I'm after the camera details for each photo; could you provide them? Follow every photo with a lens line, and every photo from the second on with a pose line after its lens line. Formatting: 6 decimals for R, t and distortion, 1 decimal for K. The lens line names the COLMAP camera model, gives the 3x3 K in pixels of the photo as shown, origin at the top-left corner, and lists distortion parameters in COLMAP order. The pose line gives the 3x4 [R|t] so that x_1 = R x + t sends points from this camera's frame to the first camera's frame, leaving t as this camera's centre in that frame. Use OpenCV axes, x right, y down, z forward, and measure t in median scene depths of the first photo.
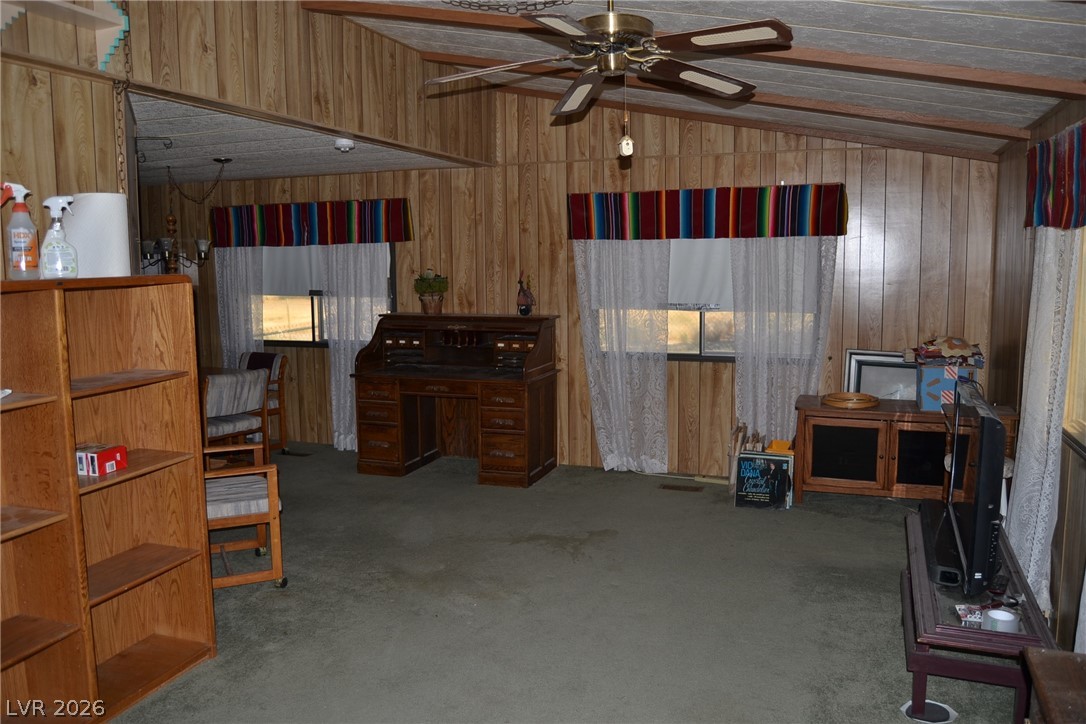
lens RADIAL K [[858.7, 0, 538.9], [0, 858.7, 357.7], [0, 0, 1]] dist [-0.096435, 0.033217]
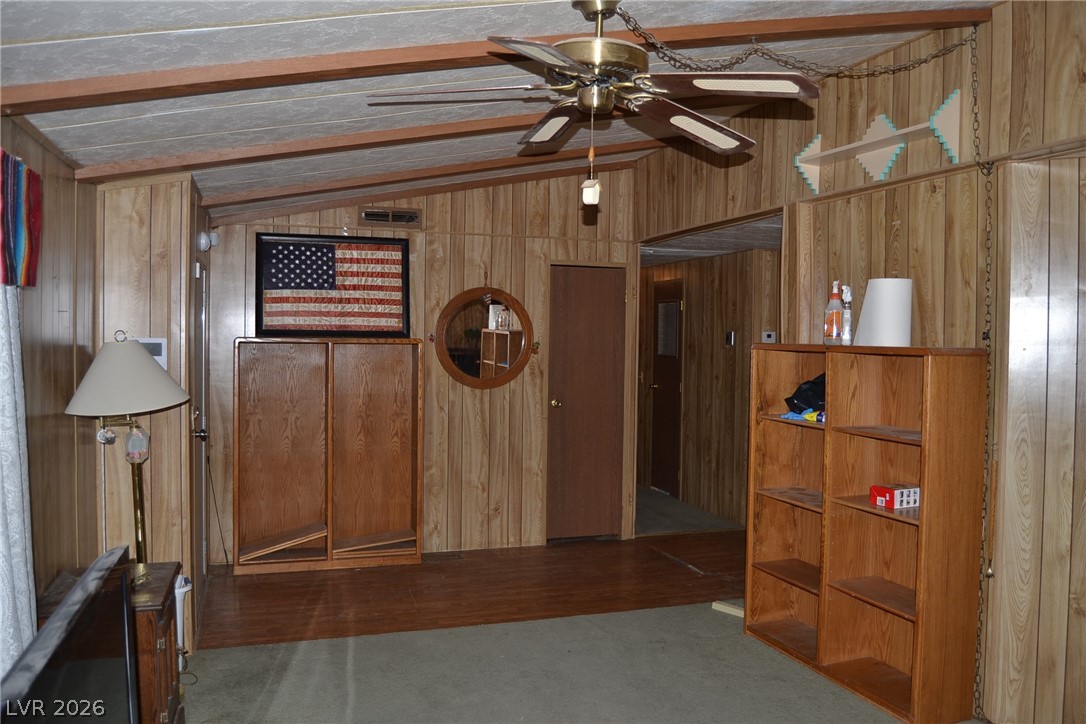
lens RADIAL K [[858.7, 0, 538.9], [0, 858.7, 357.7], [0, 0, 1]] dist [-0.096435, 0.033217]
pose [[-0.785771, 0.021943, -0.618128, 0.630528], [-0.070905, 0.989587, 0.125264, -0.192419], [0.614440, 0.142257, -0.776033, 1.599948]]
